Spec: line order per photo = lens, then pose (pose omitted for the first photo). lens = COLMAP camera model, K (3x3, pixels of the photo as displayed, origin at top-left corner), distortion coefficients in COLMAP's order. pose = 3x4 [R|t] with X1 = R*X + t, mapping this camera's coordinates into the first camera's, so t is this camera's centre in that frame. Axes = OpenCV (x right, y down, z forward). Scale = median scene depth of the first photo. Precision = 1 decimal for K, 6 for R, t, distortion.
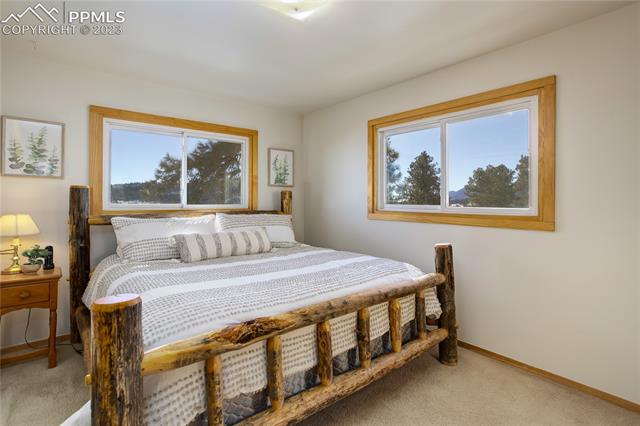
lens RADIAL K [[316.9, 0, 314.0], [0, 316.9, 210.0], [0, 0, 1]] dist [-0.045364, 0.024423]
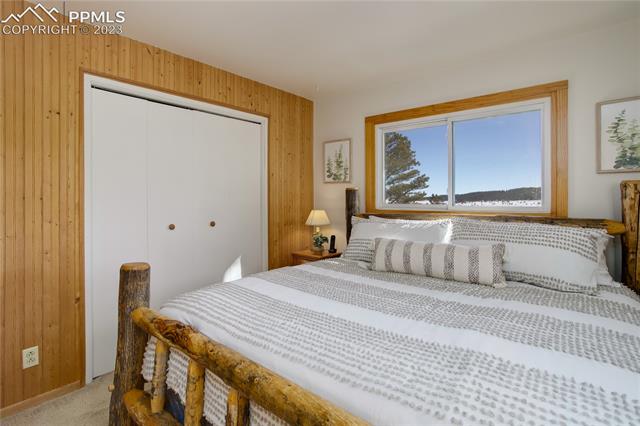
lens RADIAL K [[316.9, 0, 314.0], [0, 316.9, 210.0], [0, 0, 1]] dist [-0.045364, 0.024423]
pose [[0.193745, 0.027134, -0.980677, 0.406187], [-0.034287, 0.999194, 0.020872, -0.013695], [0.980452, 0.029581, 0.194520, 0.616370]]
